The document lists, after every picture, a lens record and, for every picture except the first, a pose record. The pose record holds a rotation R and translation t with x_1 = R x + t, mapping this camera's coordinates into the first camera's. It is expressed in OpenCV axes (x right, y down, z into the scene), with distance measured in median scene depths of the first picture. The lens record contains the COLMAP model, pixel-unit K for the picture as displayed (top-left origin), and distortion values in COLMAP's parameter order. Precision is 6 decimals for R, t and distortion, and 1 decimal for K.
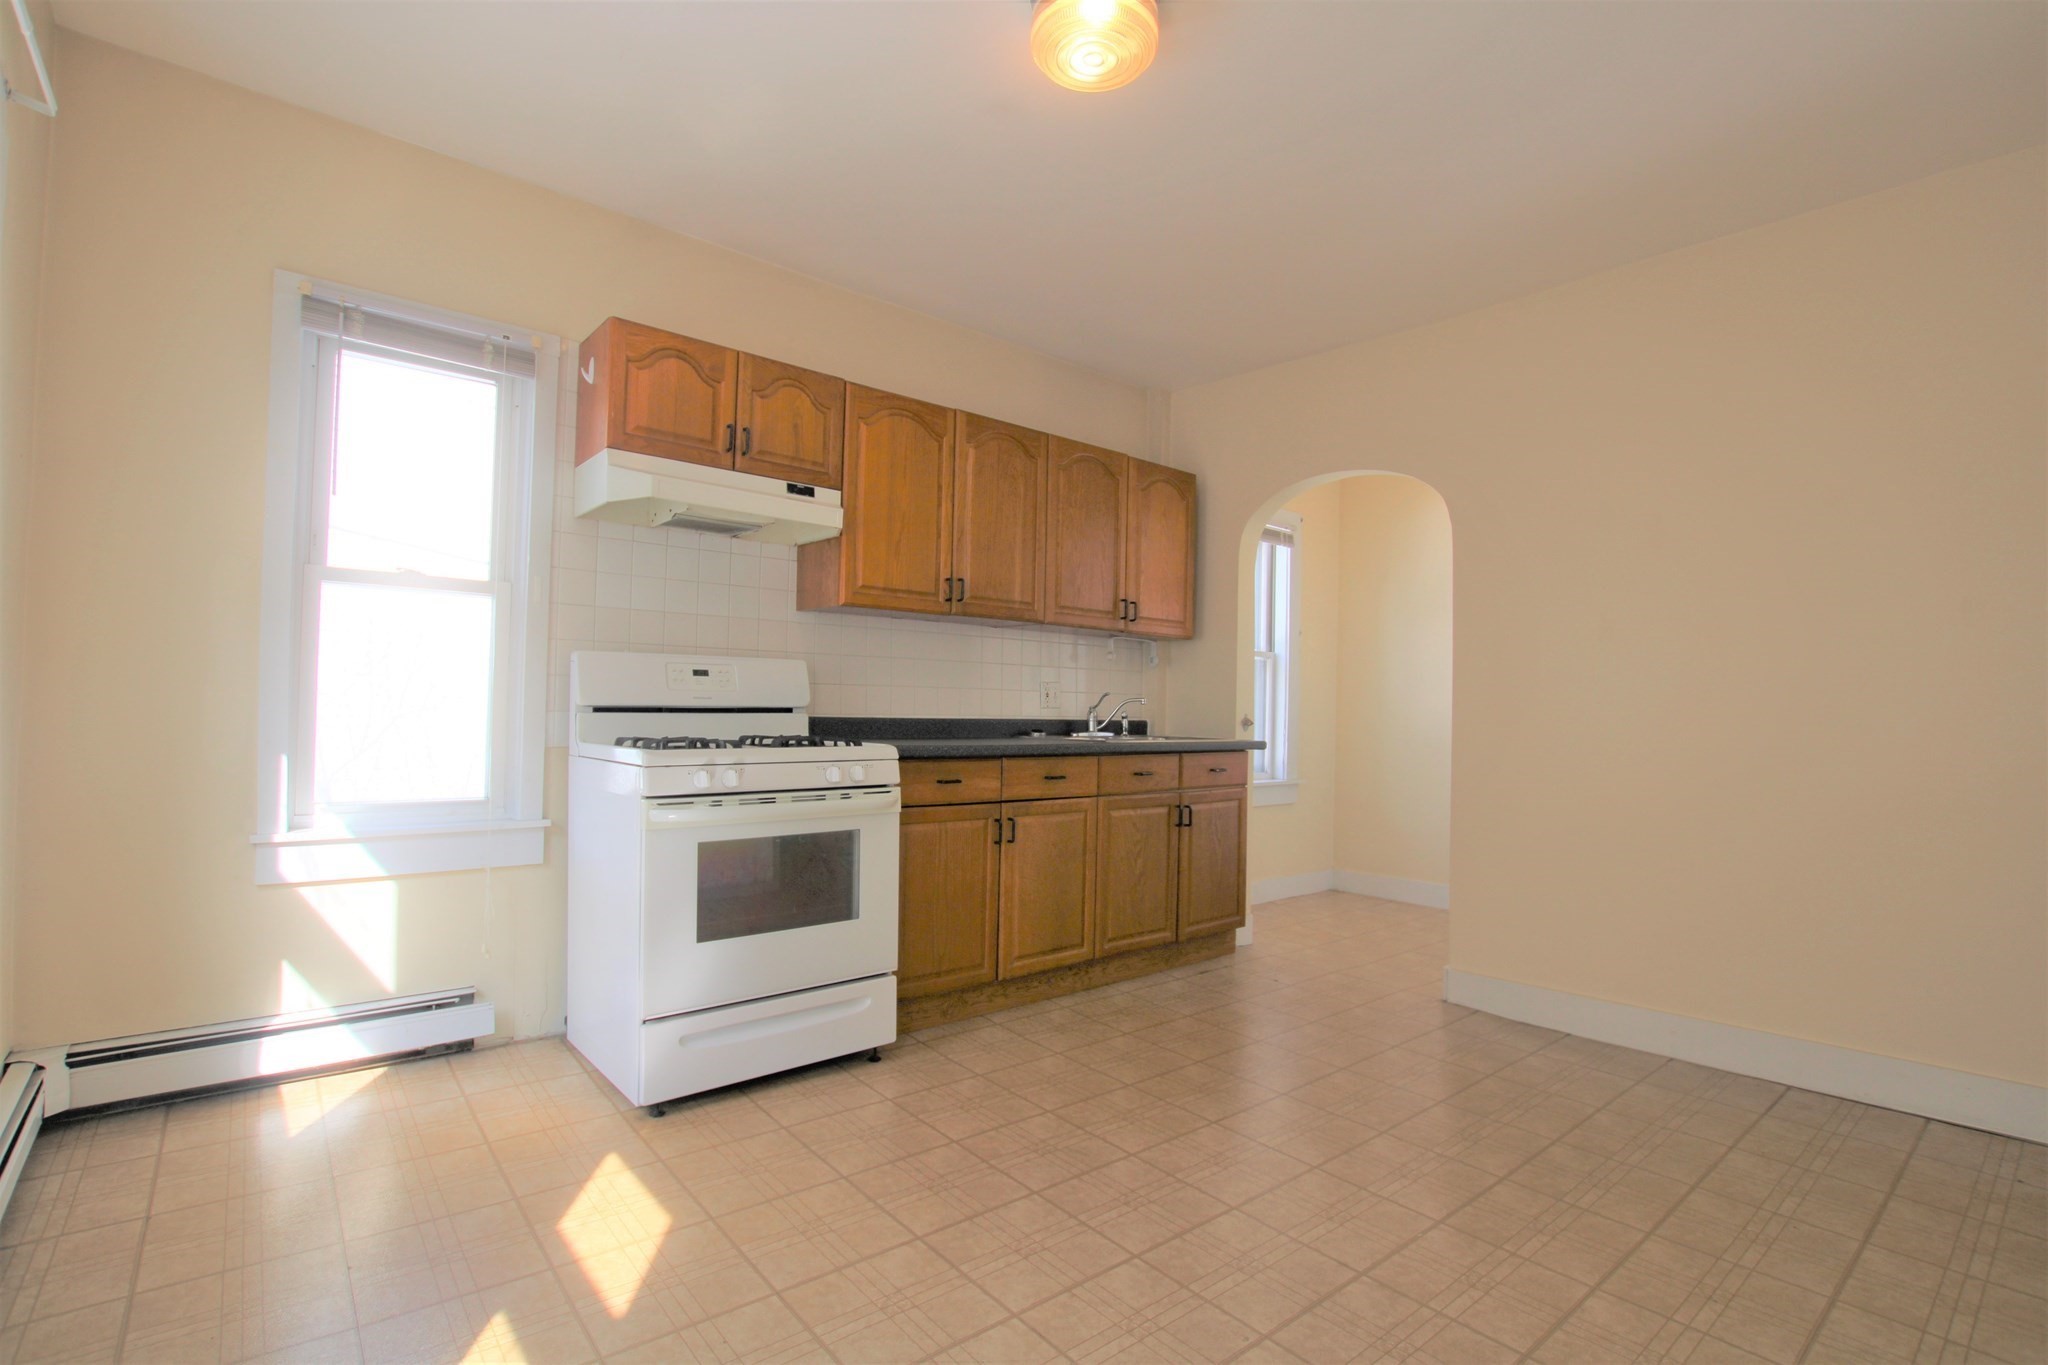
lens RADIAL K [[951.9, 0, 1019.8], [0, 951.9, 683.9], [0, 0, 1]] dist [-0.037571, 0.006680]
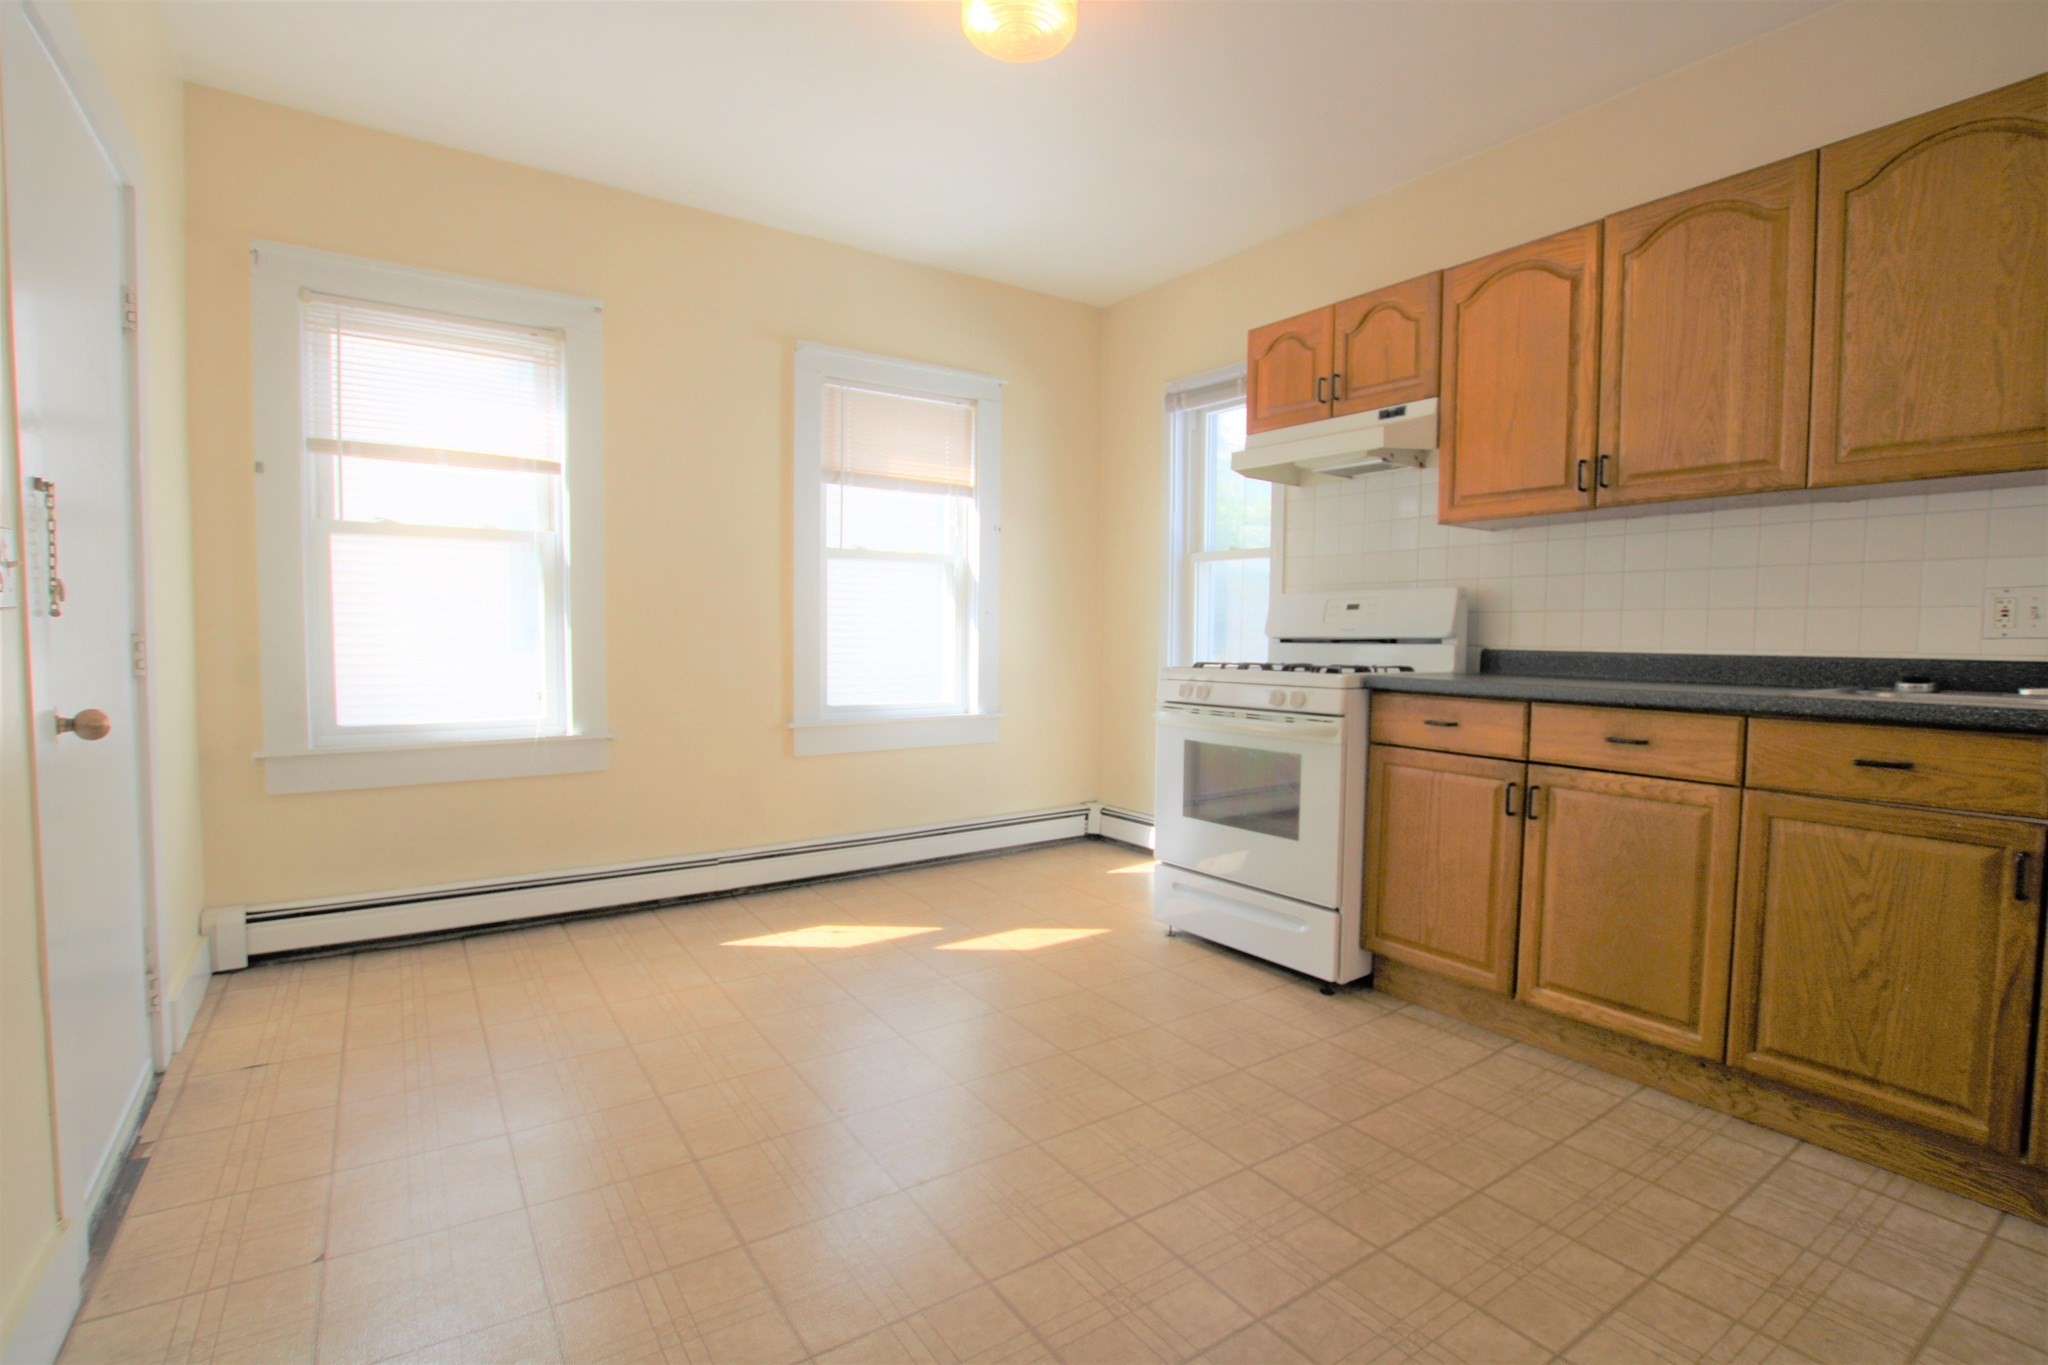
lens RADIAL K [[960.8, 0, 1027.1], [0, 960.8, 673.0], [0, 0, 1]] dist [-0.002718, -0.000606]
pose [[-0.084775, 0.021561, -0.996167, 0.745471], [0.012594, 0.999709, 0.020566, 0.034567], [0.996321, -0.010803, -0.085022, 0.672171]]
